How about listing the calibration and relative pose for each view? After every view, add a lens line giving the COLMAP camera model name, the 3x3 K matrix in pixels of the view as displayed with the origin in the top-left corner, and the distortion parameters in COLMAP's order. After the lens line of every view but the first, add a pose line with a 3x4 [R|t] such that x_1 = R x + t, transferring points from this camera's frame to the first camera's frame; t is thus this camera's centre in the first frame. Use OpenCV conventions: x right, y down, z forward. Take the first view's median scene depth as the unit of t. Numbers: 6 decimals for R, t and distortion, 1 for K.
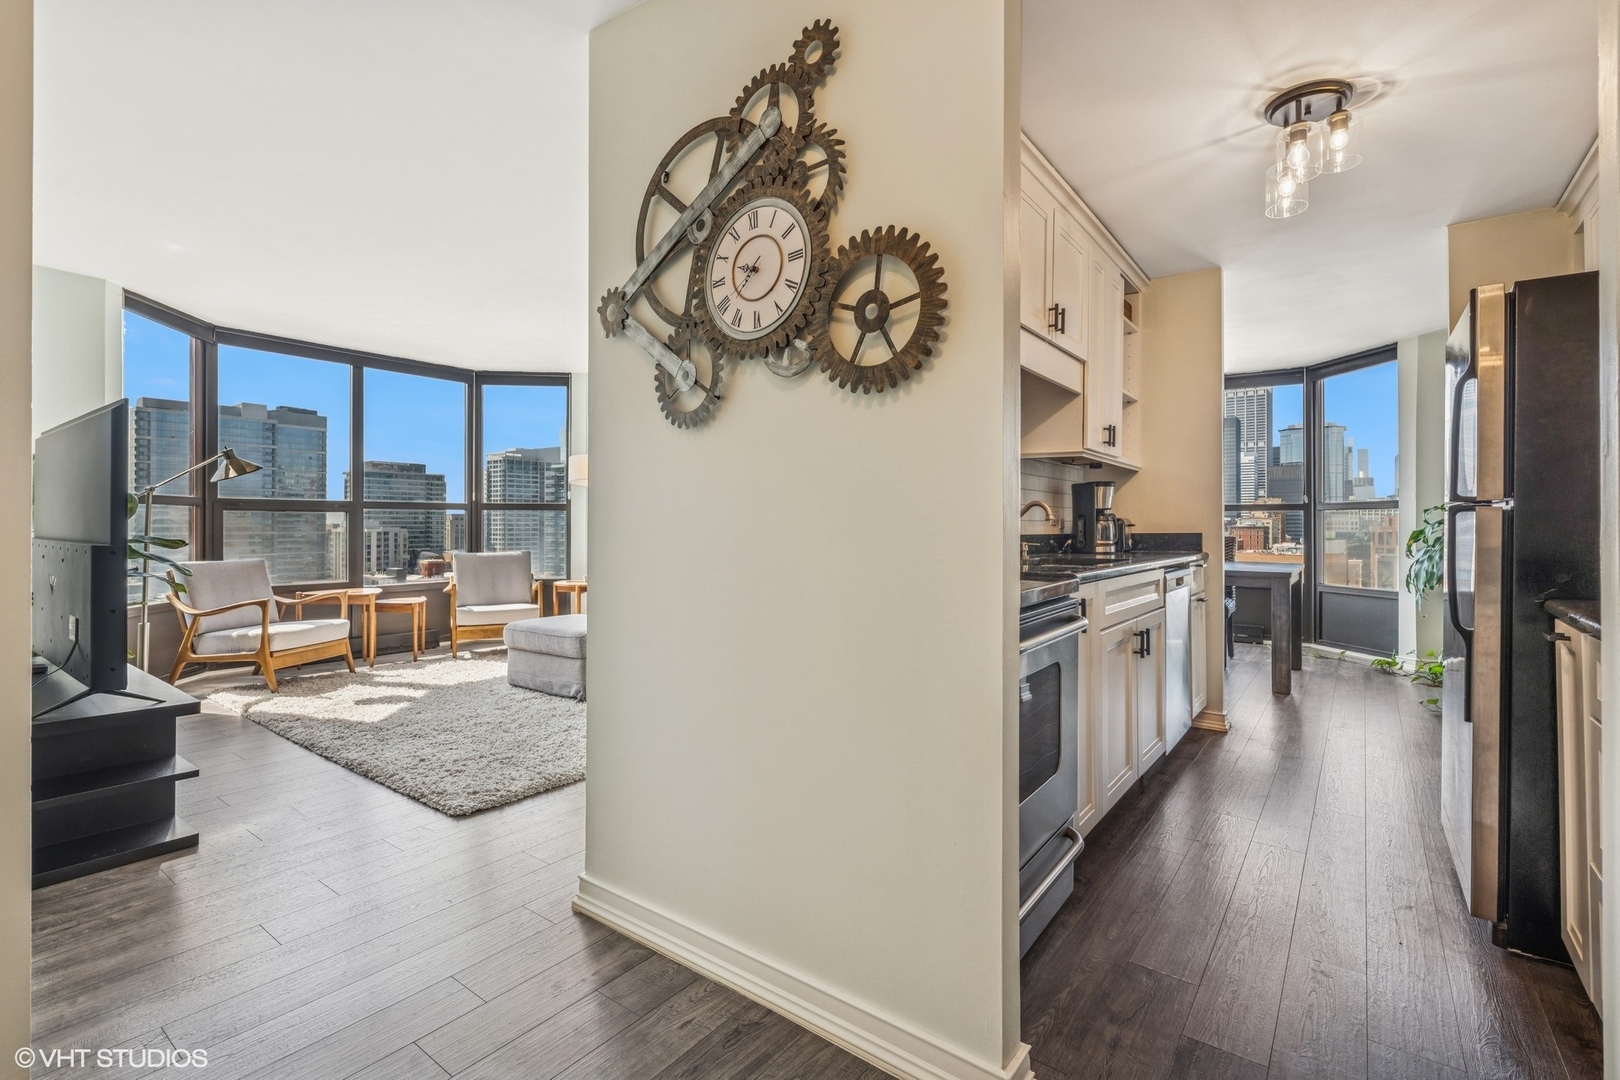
lens RADIAL K [[739.3, 0, 808.3], [0, 739.3, 521.1], [0, 0, 1]] dist [-0.007550, 0.003110]
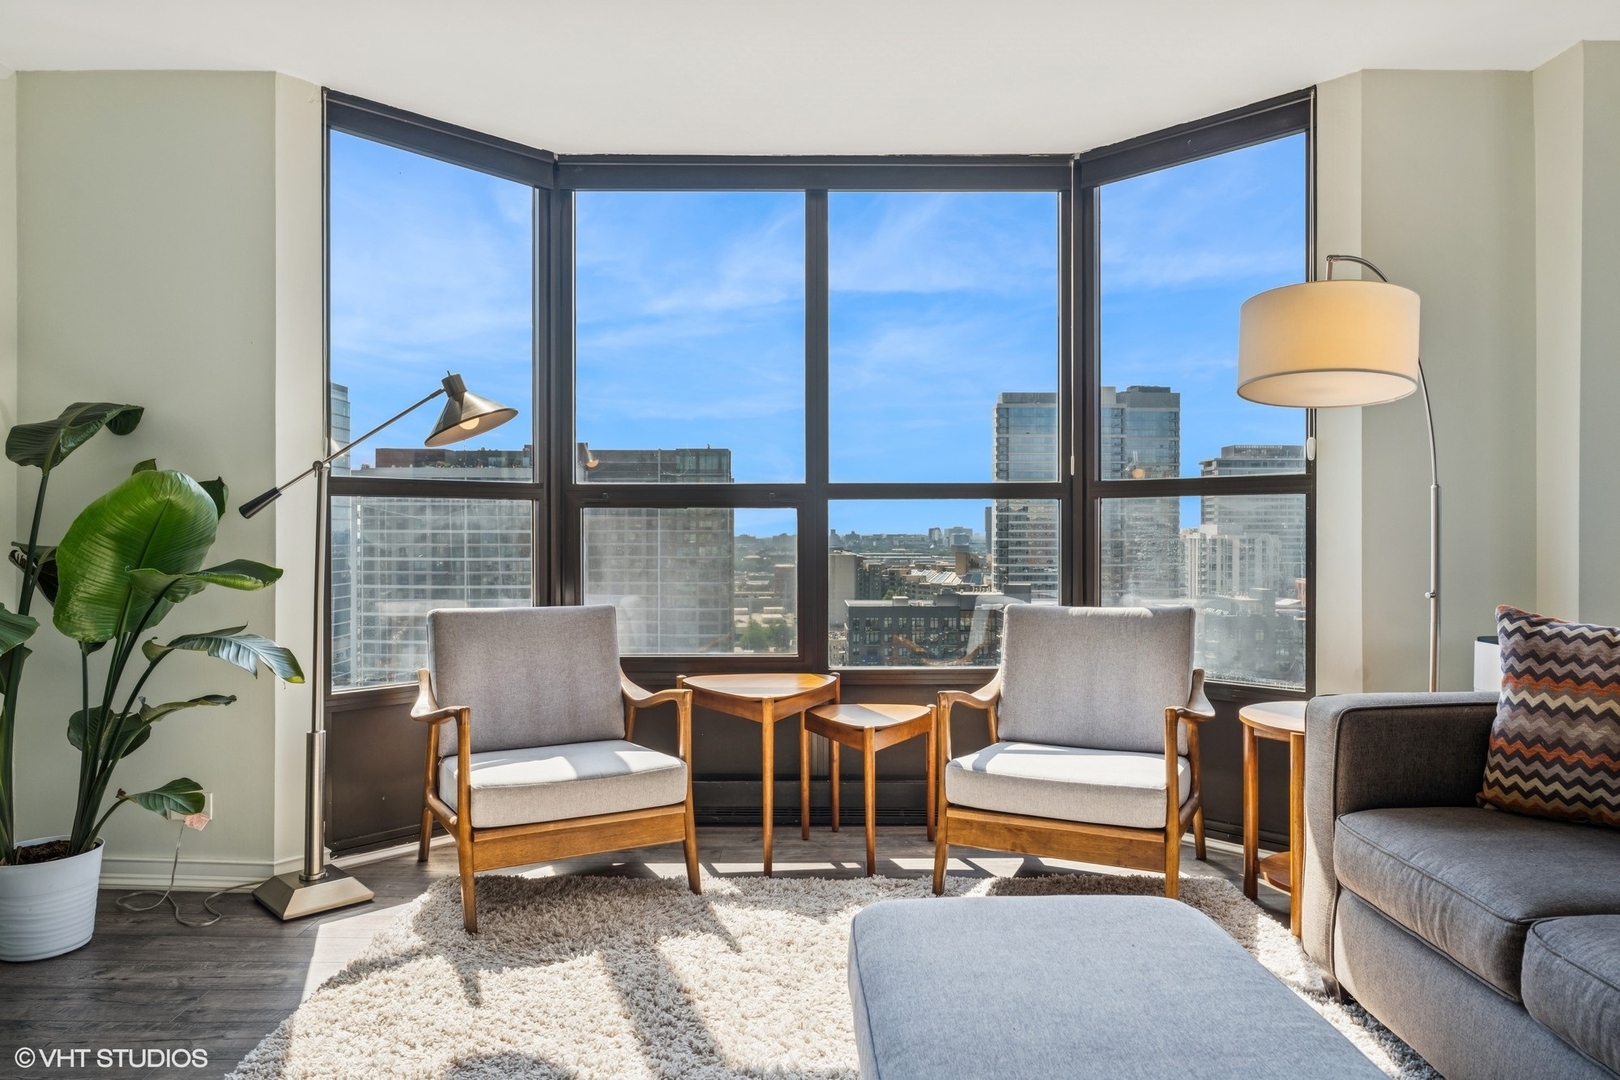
lens RADIAL K [[1042.3, 0, 806.3], [0, 1042.3, 534.2], [0, 0, 1]] dist [0.001076, -0.009759]
pose [[0.601596, 0.002350, -0.798797, -0.090228], [0.005294, 0.999962, 0.006929, 0.000035], [0.798783, -0.008397, 0.601561, 0.590710]]
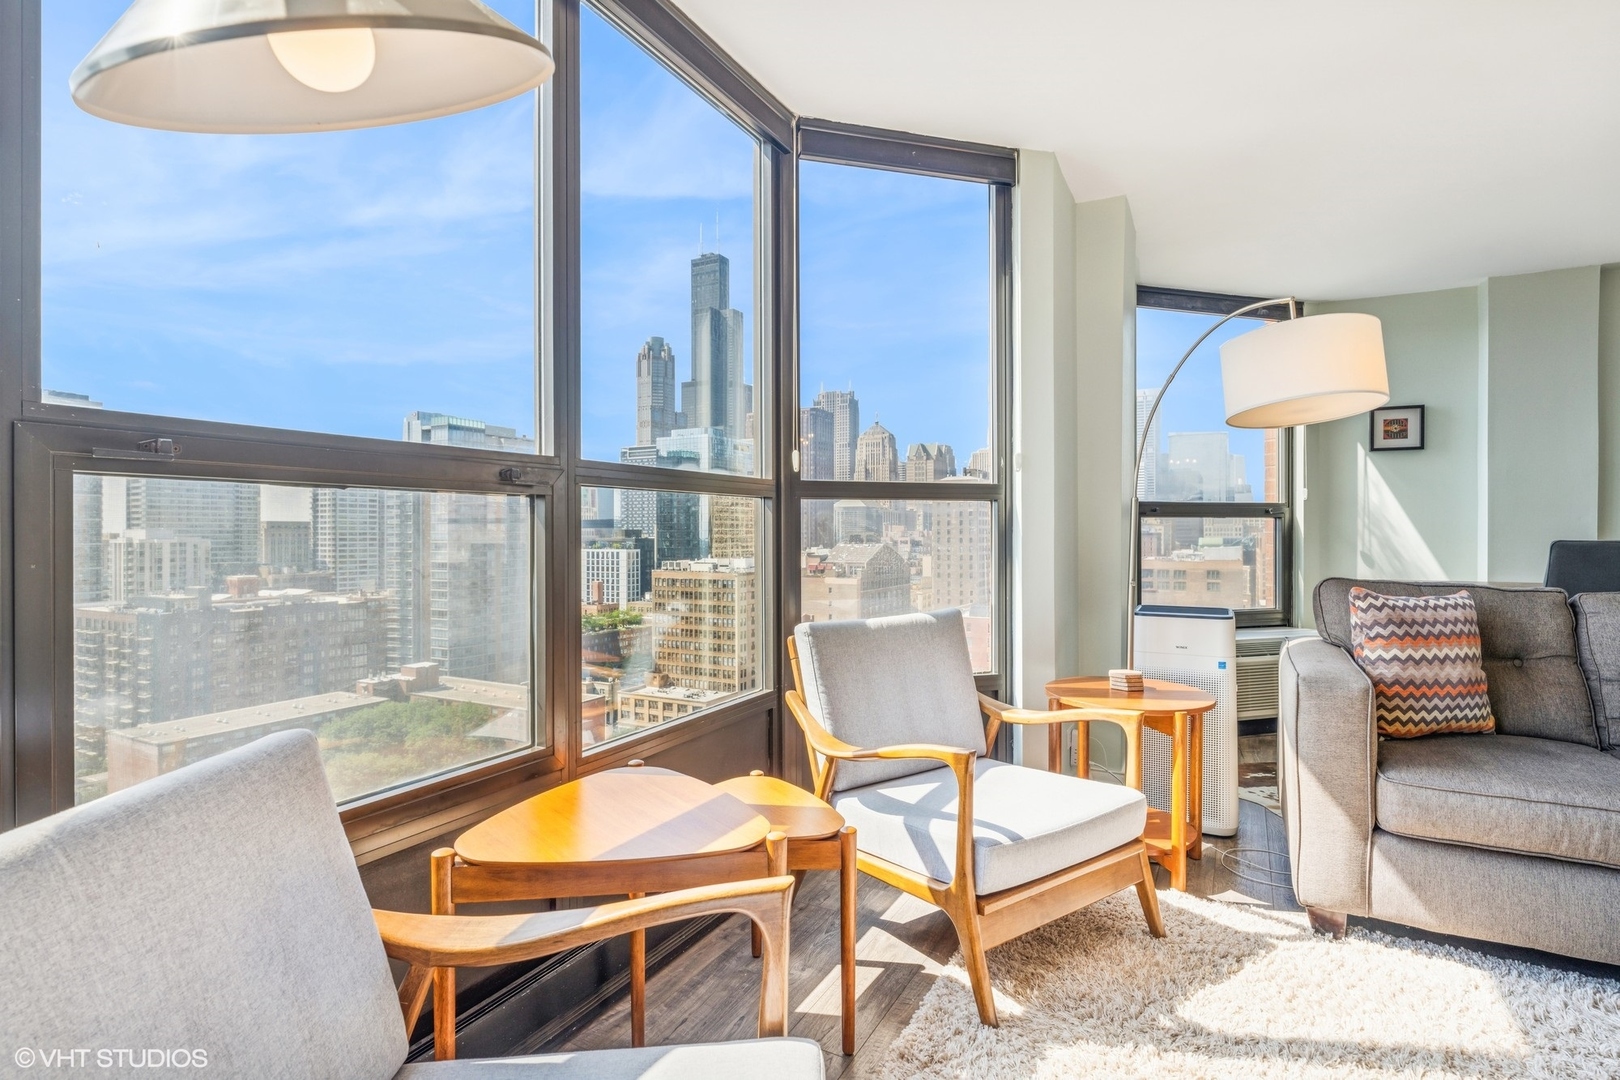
lens RADIAL K [[797.9, 0, 810.3], [0, 797.9, 533.1], [0, 0, 1]] dist [-0.004600, 0.000561]
pose [[0.988836, -0.003503, 0.148964, -0.554994], [0.002625, 0.999978, 0.006094, -0.000028], [-0.148982, -0.005635, 0.988824, 0.671709]]
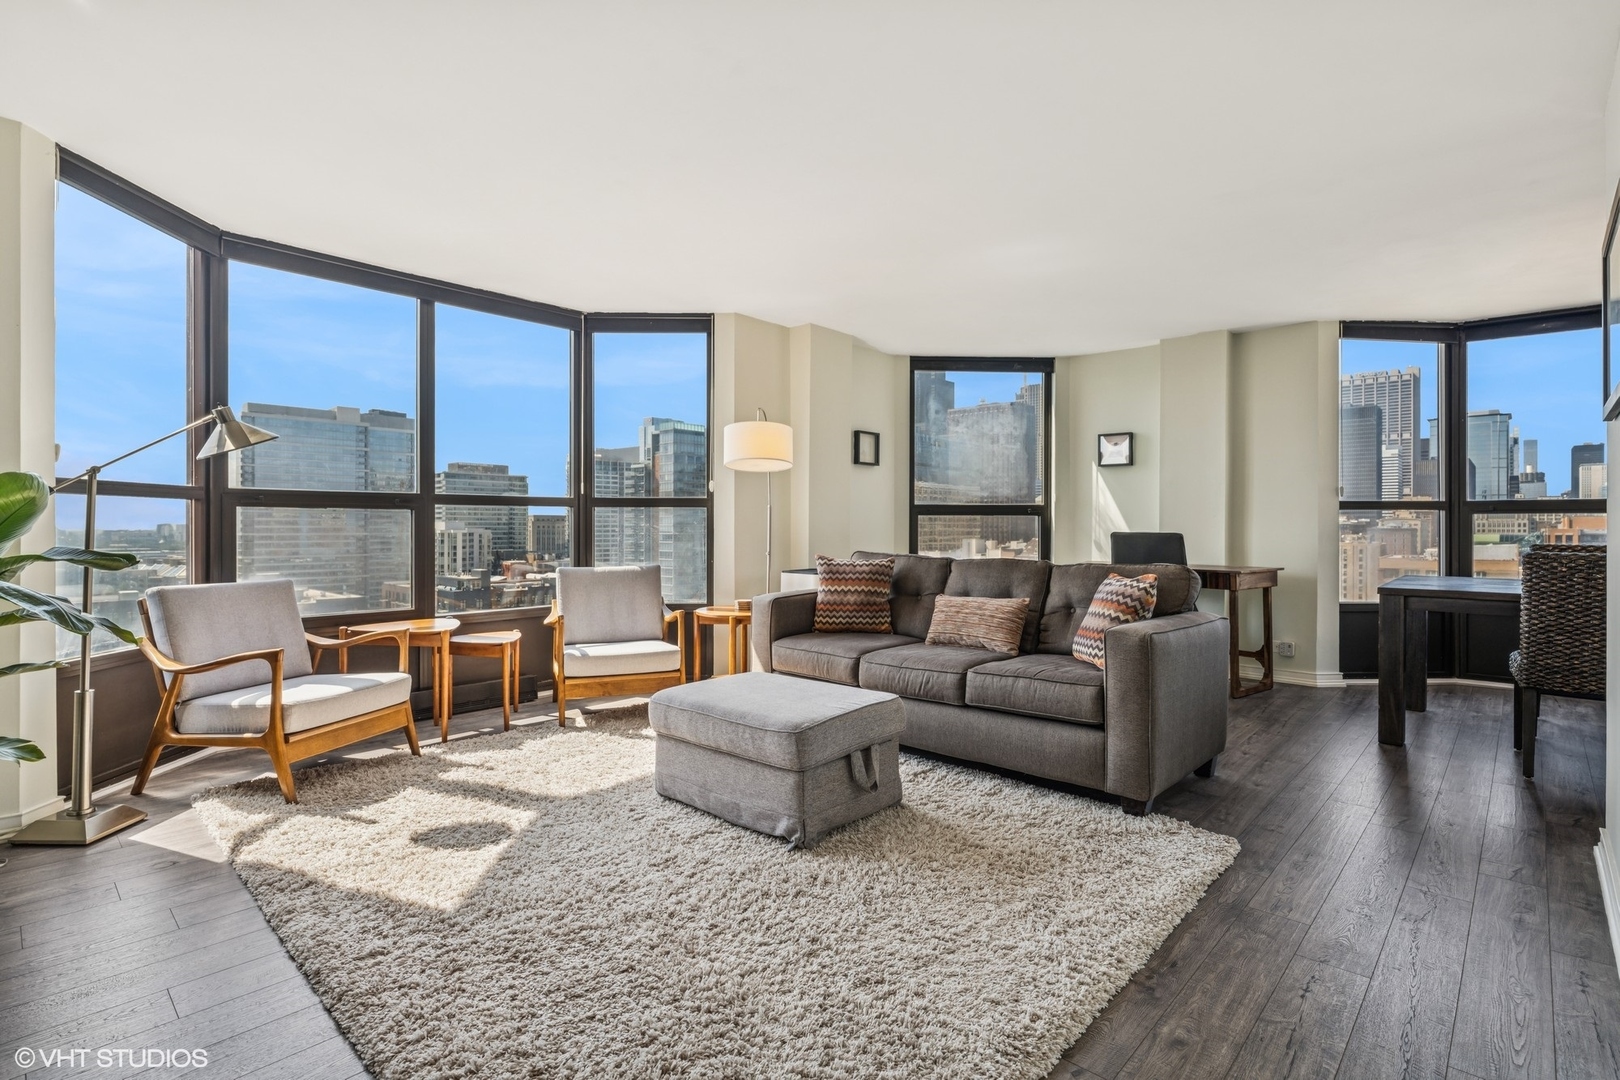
lens RADIAL K [[773.3, 0, 810.7], [0, 773.3, 525.4], [0, 0, 1]] dist [-0.002151, -0.001652]
pose [[0.994395, 0.000610, -0.105729, -0.168587], [-0.000194, 0.999992, 0.003950, 0.000032], [0.105730, -0.003908, 0.994387, 0.304132]]
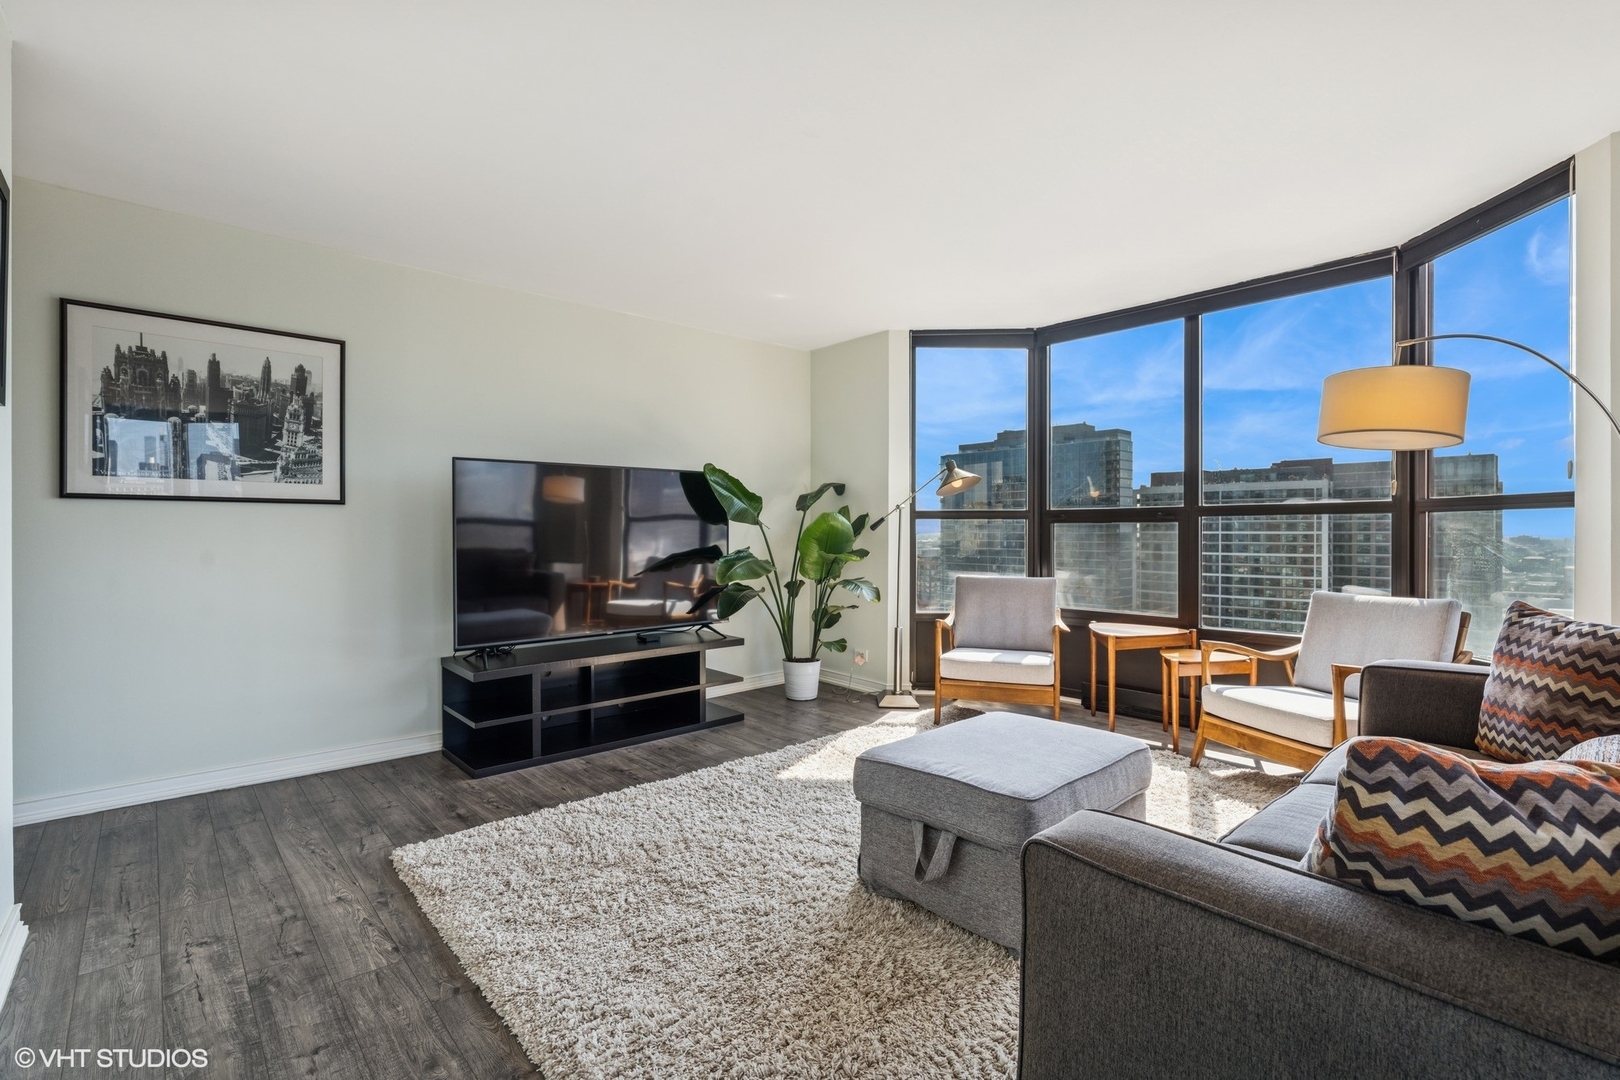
lens RADIAL K [[739.3, 0, 810.8], [0, 739.3, 531.9], [0, 0, 1]] dist [-0.007550, 0.003110]
pose [[-0.186578, 0.000130, -0.982440, 0.155253], [0.005547, 0.999984, -0.000921, -0.003640], [0.982424, -0.005622, -0.186576, 0.758943]]
